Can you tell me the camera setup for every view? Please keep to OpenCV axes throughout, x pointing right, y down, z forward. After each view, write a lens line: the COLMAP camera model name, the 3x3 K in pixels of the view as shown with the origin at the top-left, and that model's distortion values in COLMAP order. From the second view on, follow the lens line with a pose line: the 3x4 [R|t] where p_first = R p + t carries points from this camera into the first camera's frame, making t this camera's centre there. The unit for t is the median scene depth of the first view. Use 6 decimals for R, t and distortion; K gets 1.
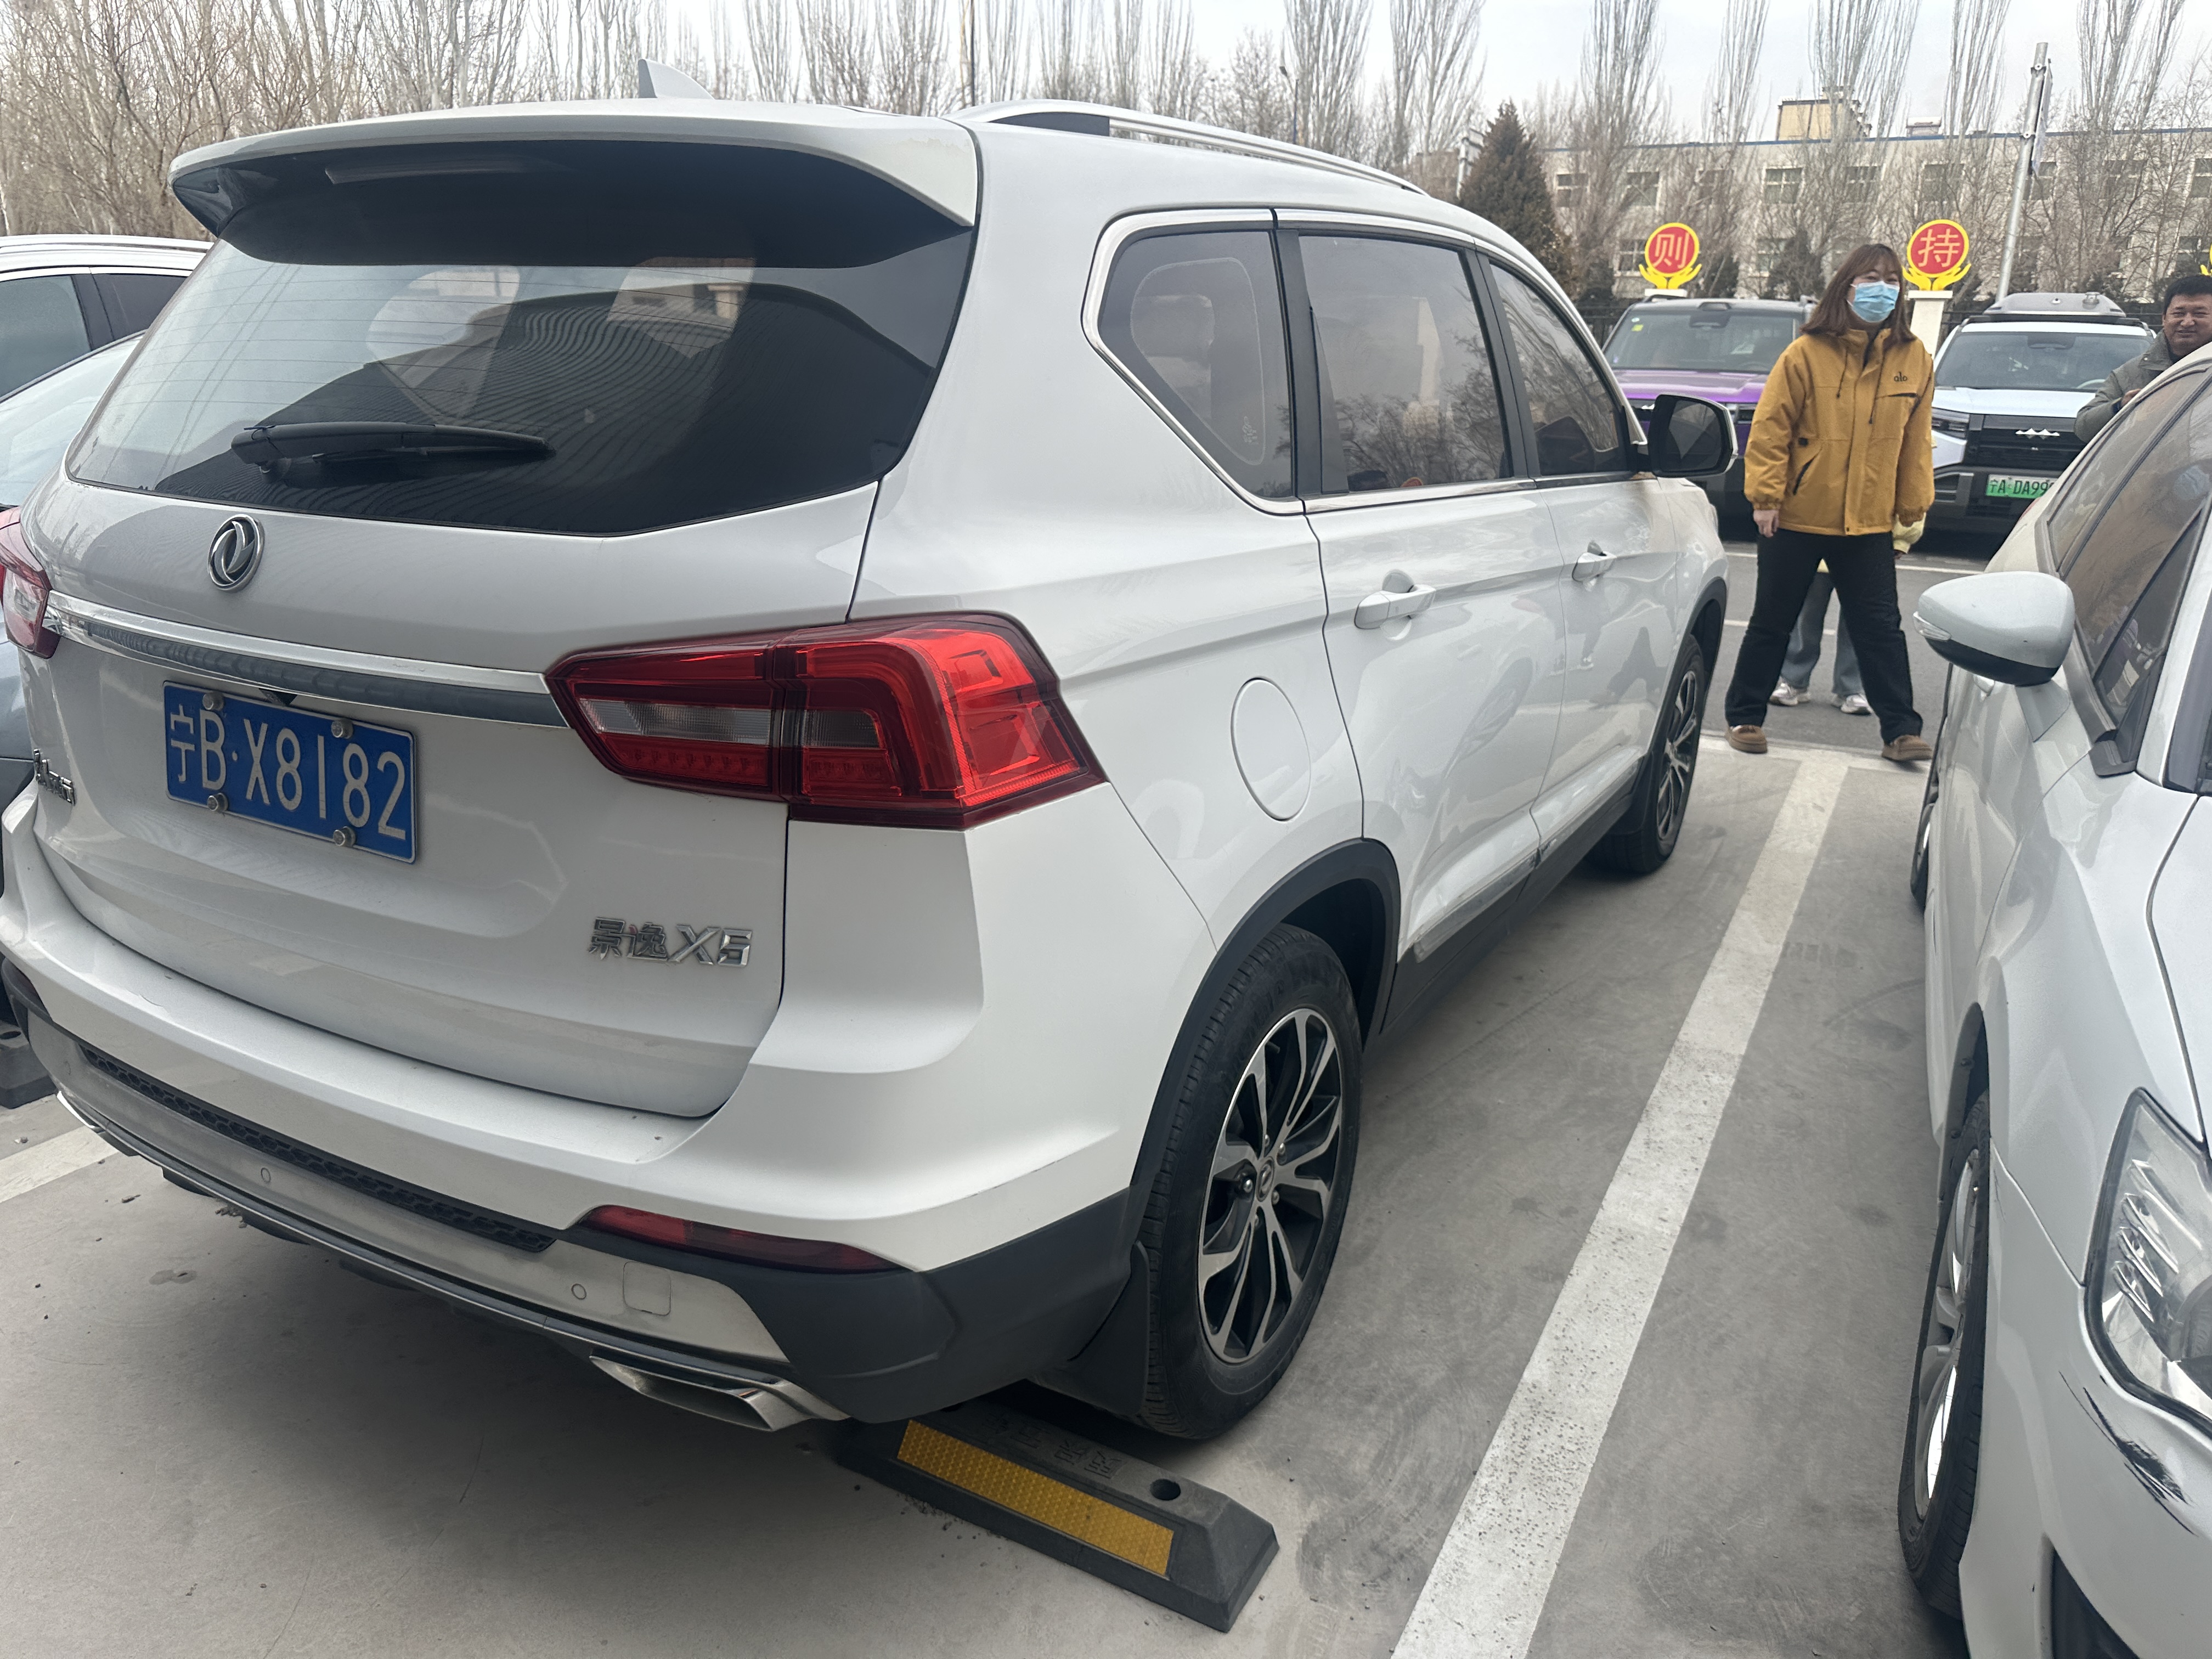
lens RADIAL K [[1522.3, 0, 1153.5], [0, 1522.3, 813.3], [0, 0, 1]] dist [0.023069, -0.028518]
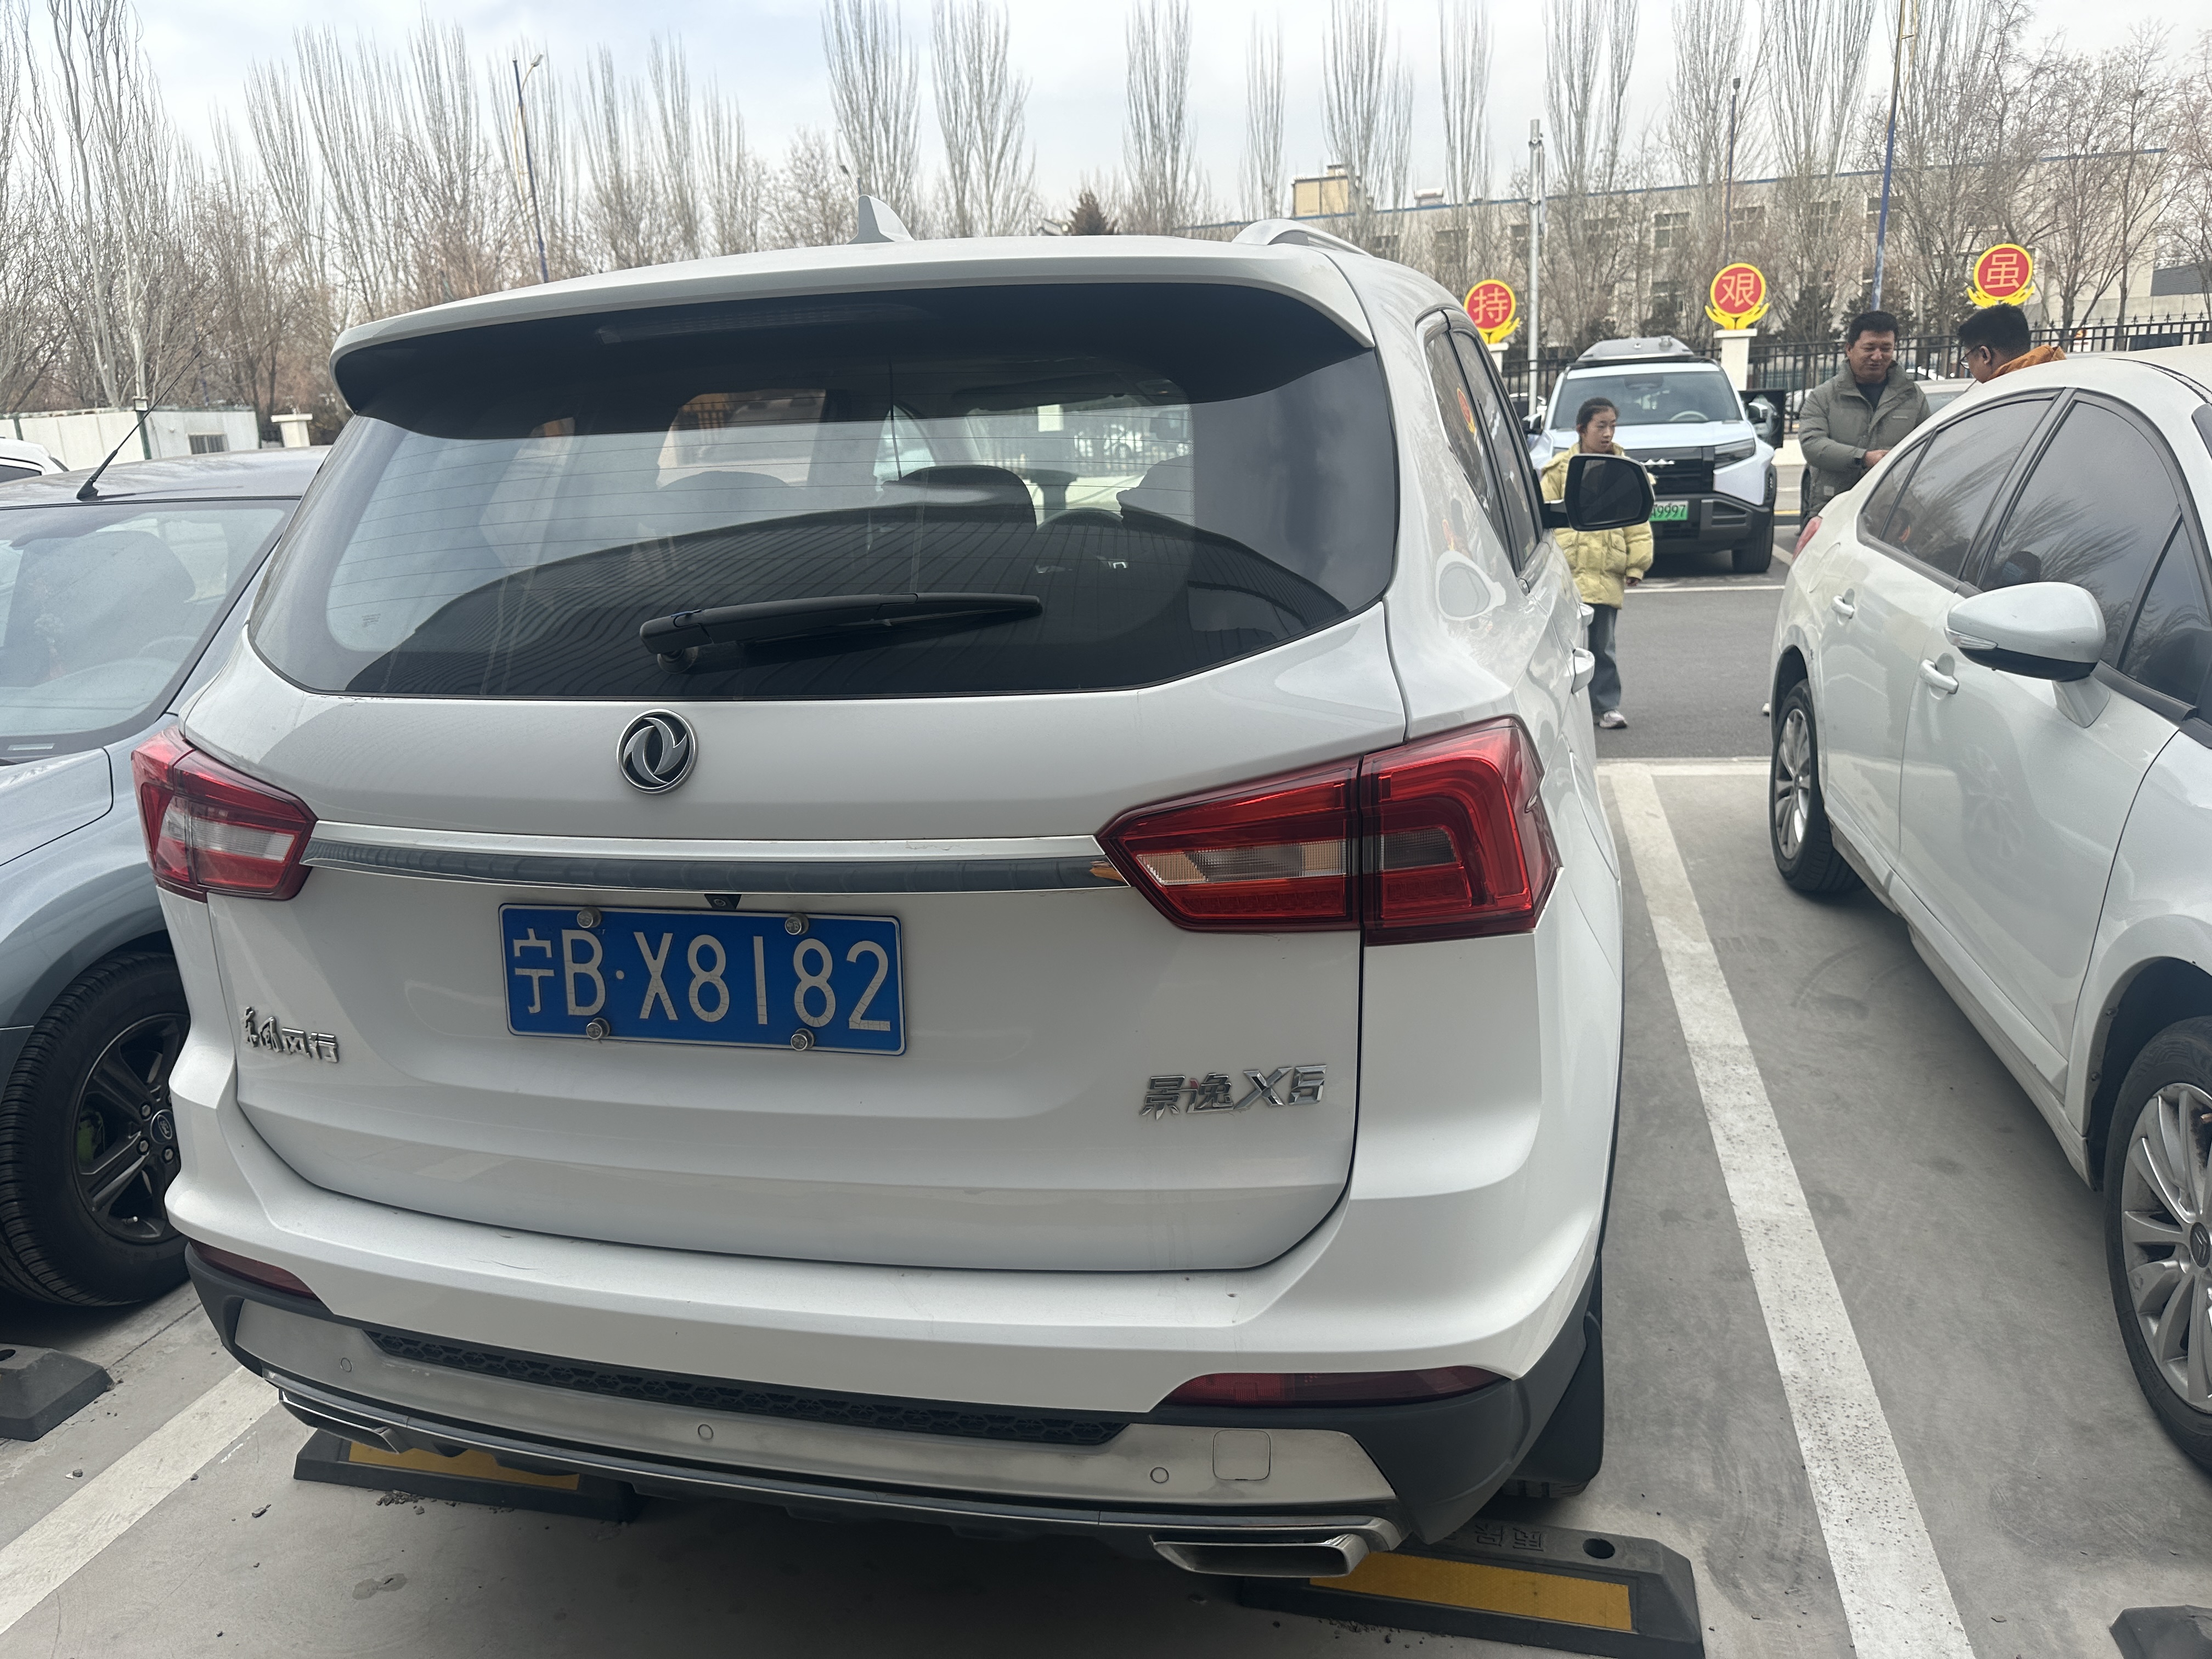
lens RADIAL K [[1522.3, 0, 1038.9], [0, 1522.3, 838.4], [0, 0, 1]] dist [0.023069, -0.028518]
pose [[0.966128, -0.133834, 0.220647, -0.451603], [0.141768, 0.989689, -0.020449, -0.052035], [-0.215635, 0.051037, 0.975139, 0.051791]]
